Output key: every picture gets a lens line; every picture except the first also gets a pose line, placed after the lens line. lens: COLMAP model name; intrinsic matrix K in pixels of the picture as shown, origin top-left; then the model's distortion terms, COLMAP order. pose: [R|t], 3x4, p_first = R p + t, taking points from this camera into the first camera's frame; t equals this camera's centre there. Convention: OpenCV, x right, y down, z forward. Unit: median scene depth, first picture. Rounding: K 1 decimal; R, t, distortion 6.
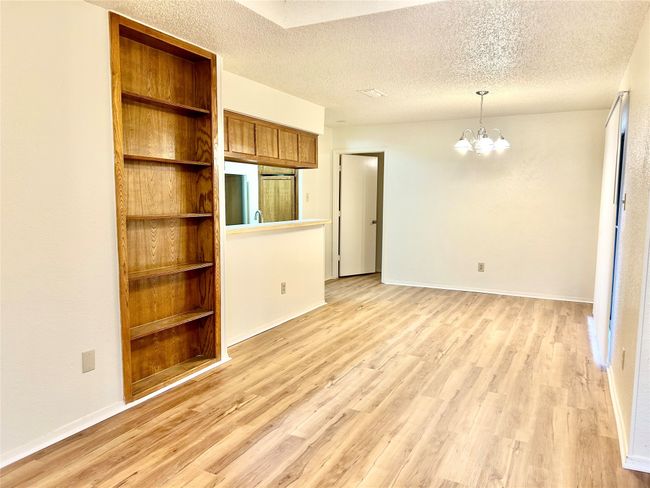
lens RADIAL K [[488.1, 0, 319.2], [0, 488.1, 245.8], [0, 0, 1]] dist [0.061455, -0.065853]
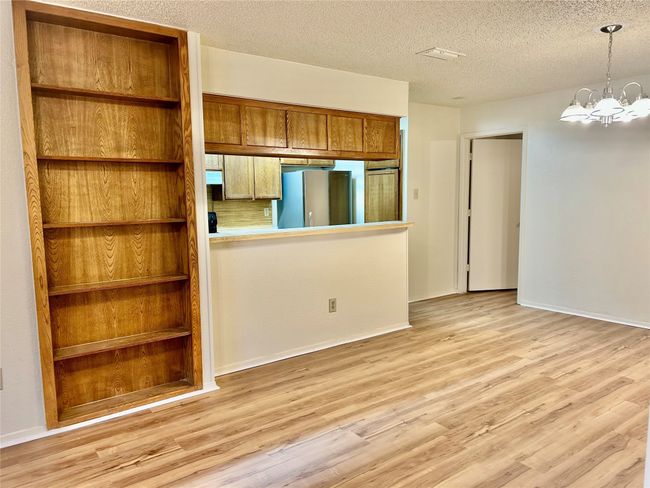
lens RADIAL K [[488.1, 0, 316.7], [0, 488.1, 246.8], [0, 0, 1]] dist [0.061455, -0.065853]
pose [[0.896412, 0.030111, -0.442198, 0.360015], [-0.025026, 0.999537, 0.017329, -0.036610], [0.442514, -0.004468, 0.896750, 0.323503]]
